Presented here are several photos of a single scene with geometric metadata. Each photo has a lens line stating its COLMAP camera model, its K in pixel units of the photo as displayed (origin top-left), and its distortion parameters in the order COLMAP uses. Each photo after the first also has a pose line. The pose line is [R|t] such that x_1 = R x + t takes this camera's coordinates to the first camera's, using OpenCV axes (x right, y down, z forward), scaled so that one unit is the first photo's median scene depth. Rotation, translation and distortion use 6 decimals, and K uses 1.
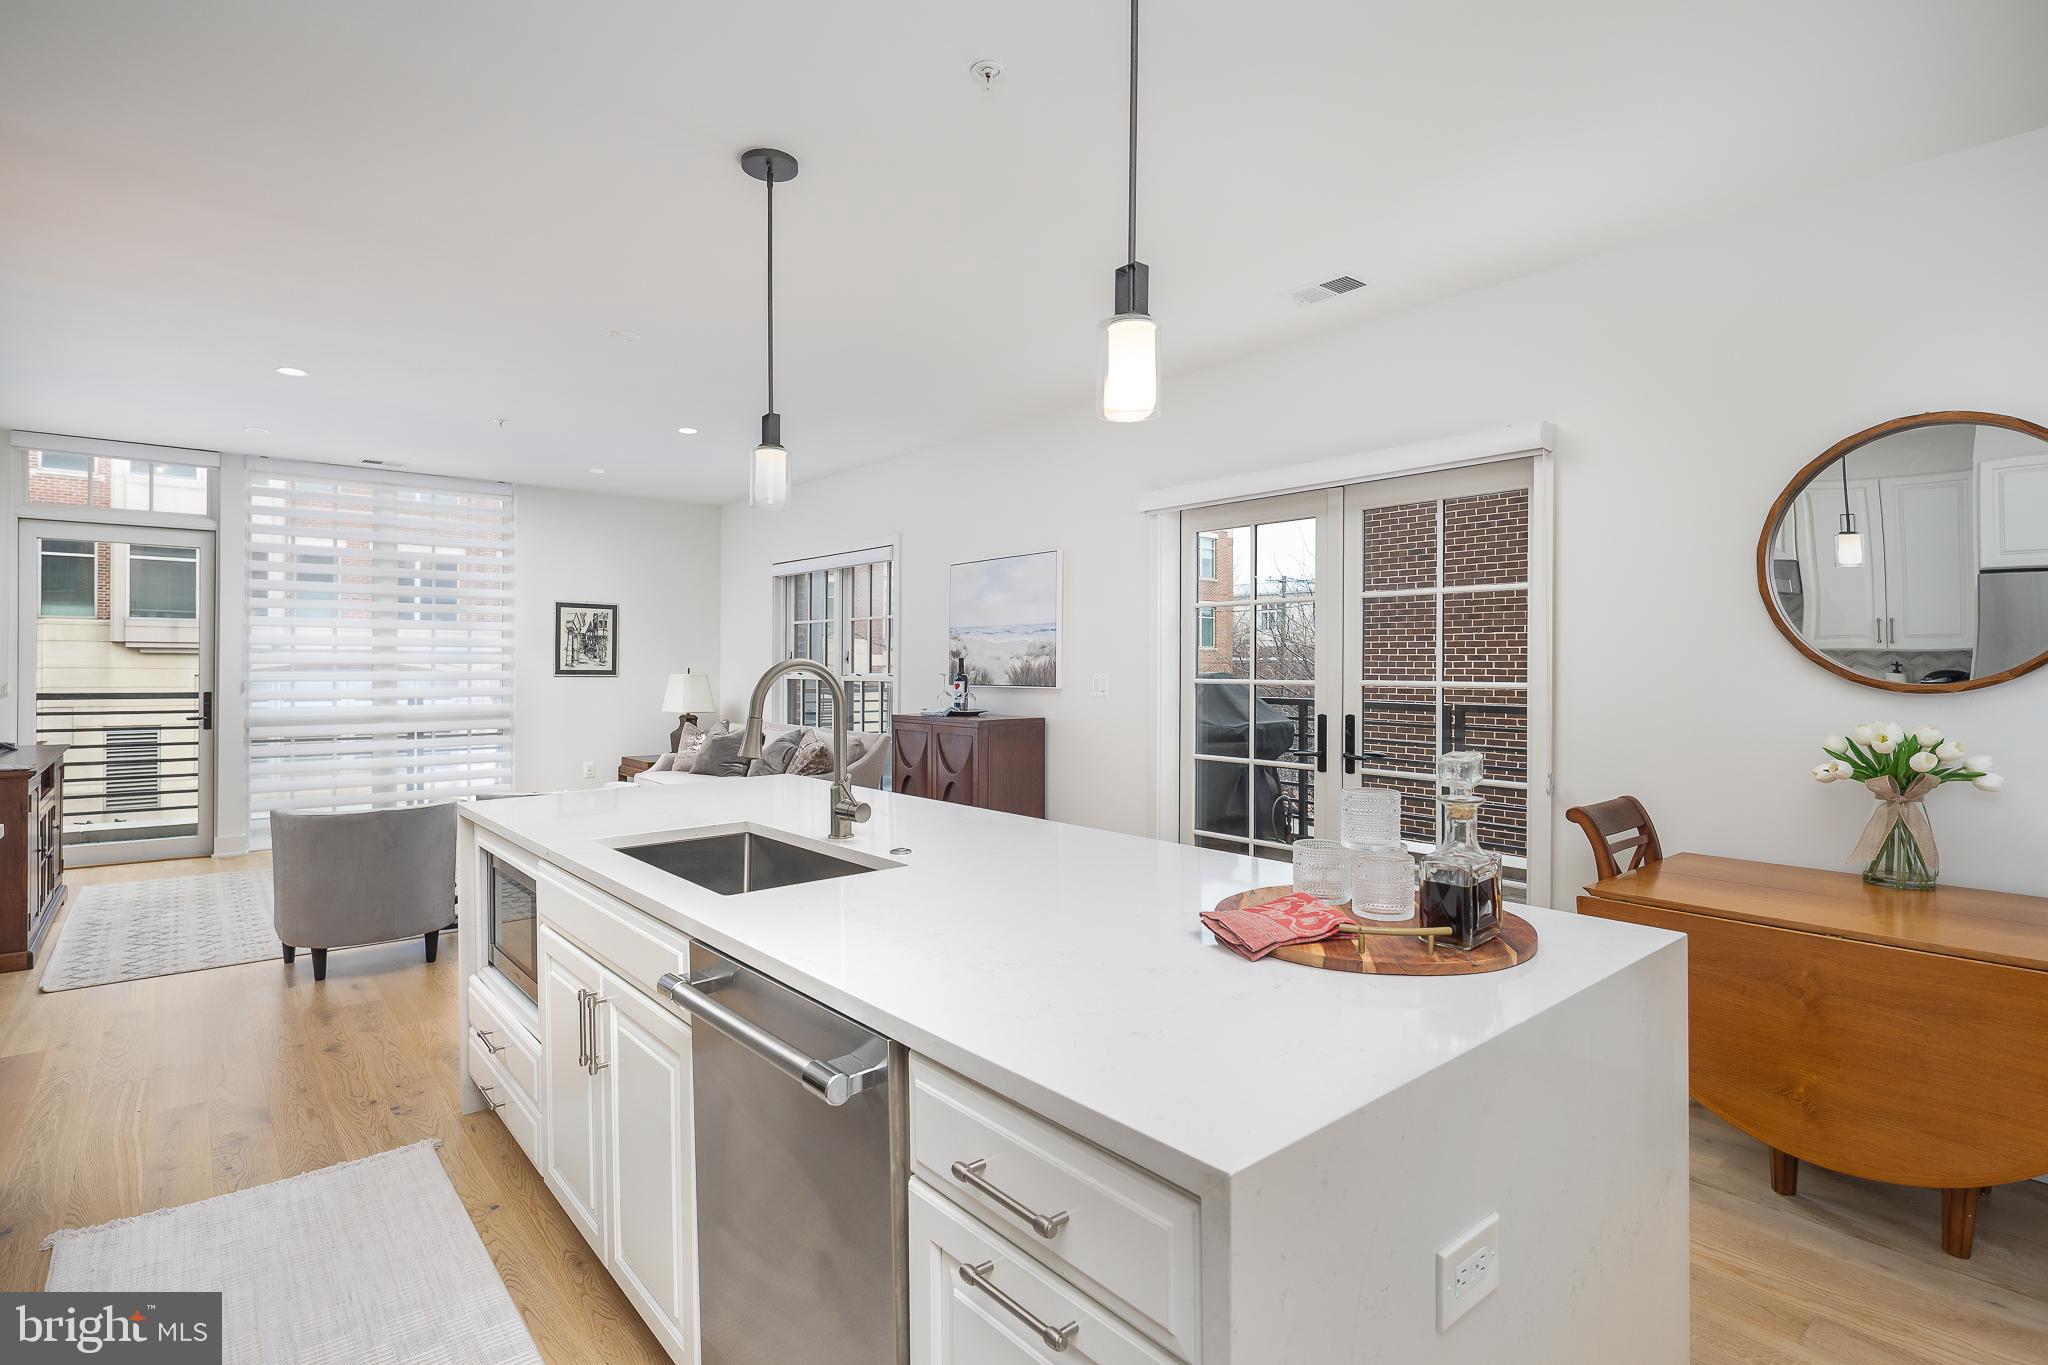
lens RADIAL K [[998.0, 0, 1024.9], [0, 998.0, 654.9], [0, 0, 1]] dist [0.002966, 0.000358]
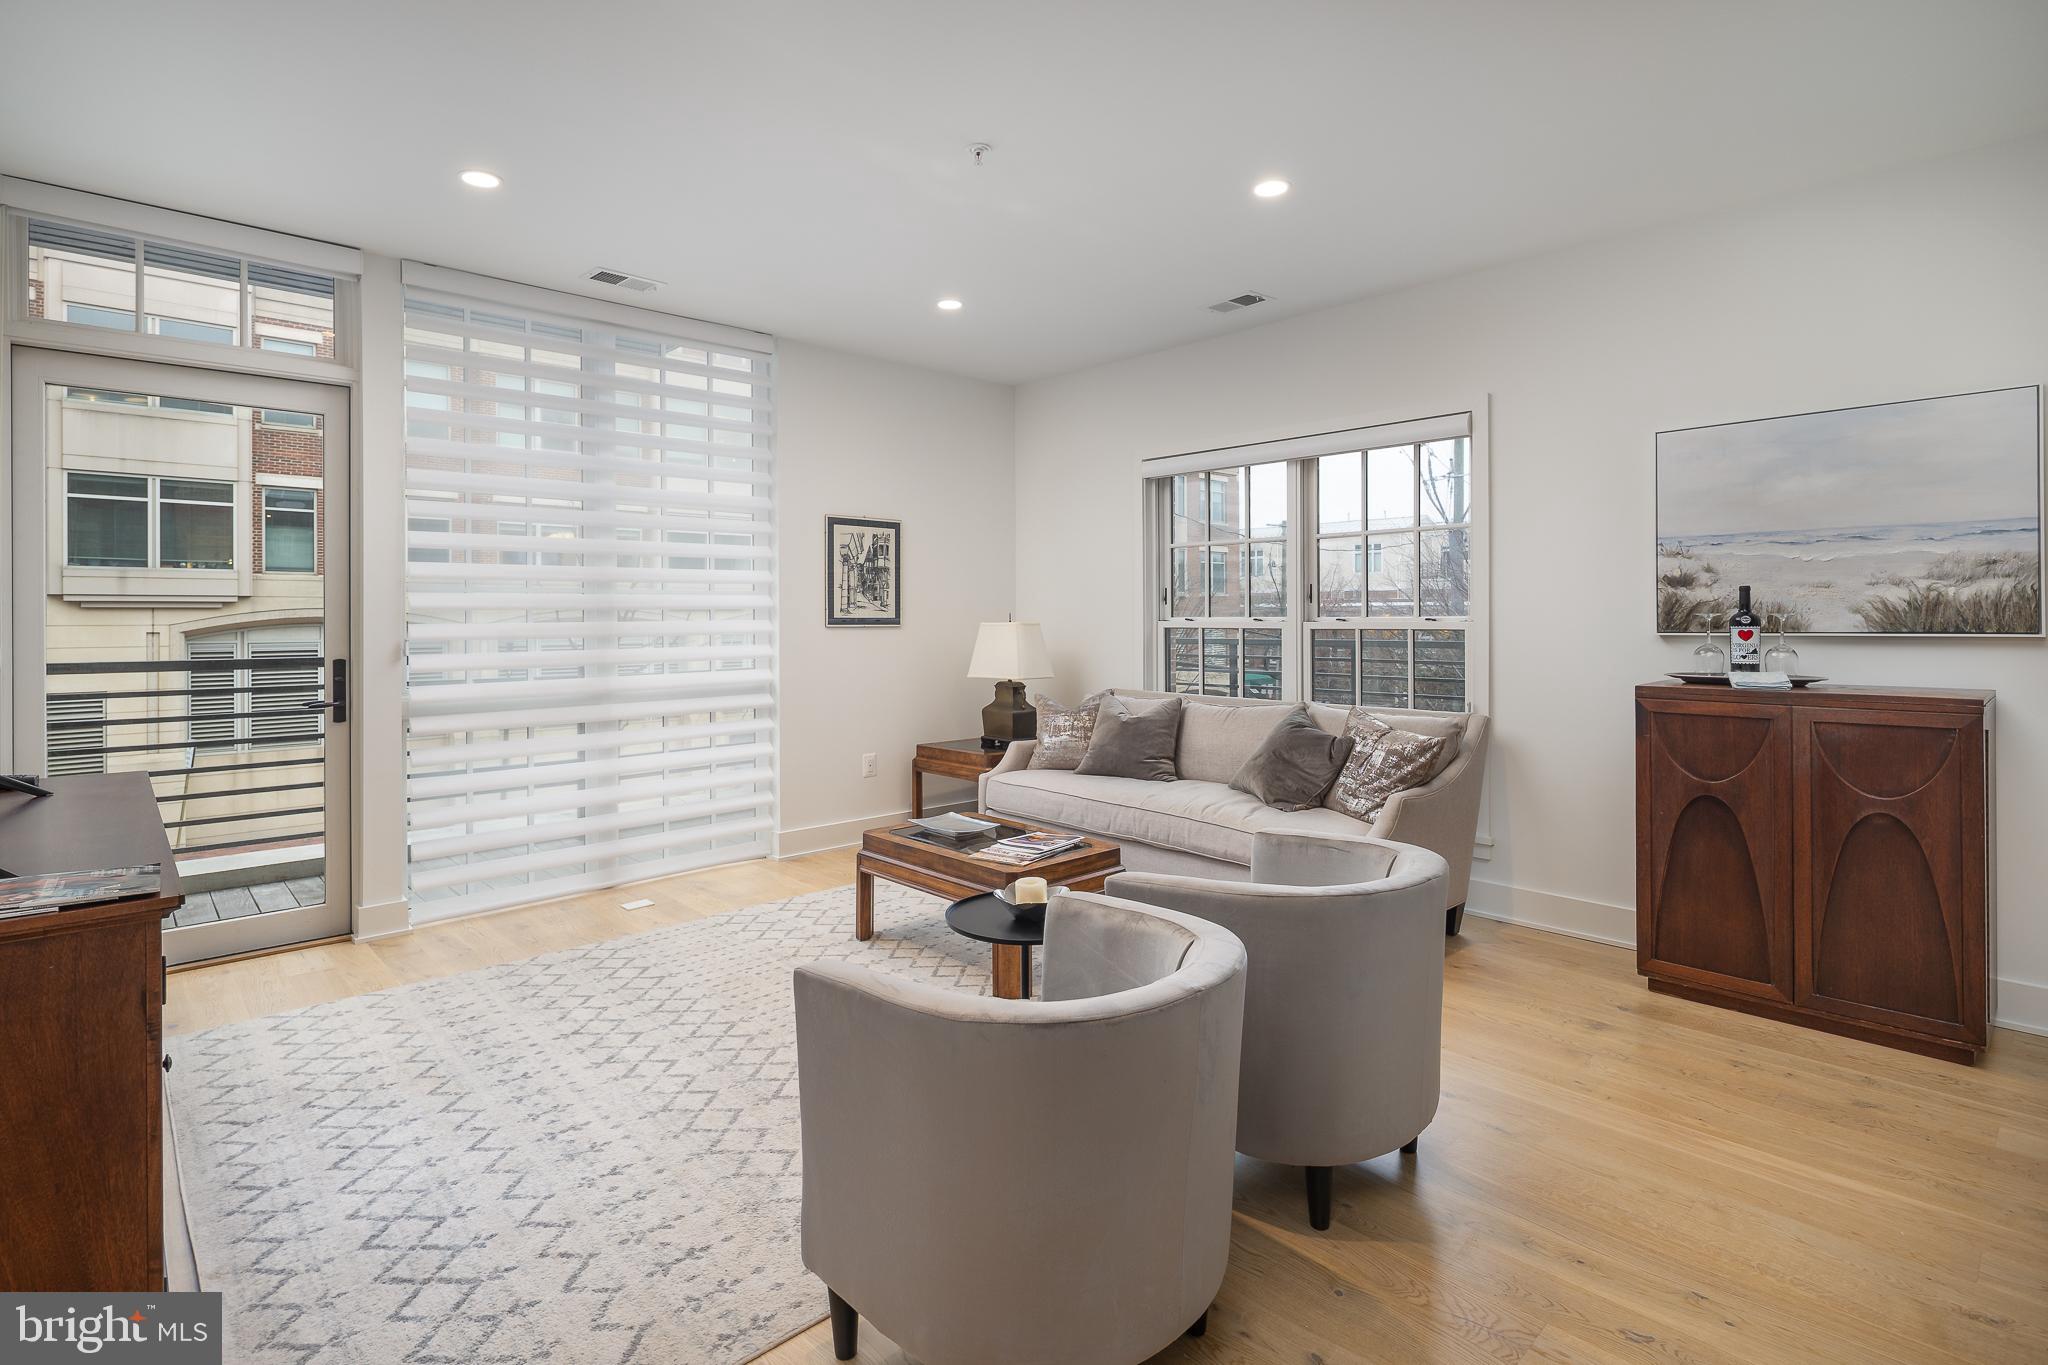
lens RADIAL K [[981.2, 0, 1020.9], [0, 981.2, 606.4], [0, 0, 1]] dist [-0.000869, -0.000288]
pose [[0.998113, -0.007489, 0.060945, -0.373472], [0.007548, 0.999971, -0.000739, 0.008696], [-0.060938, 0.001197, 0.998141, 0.328953]]
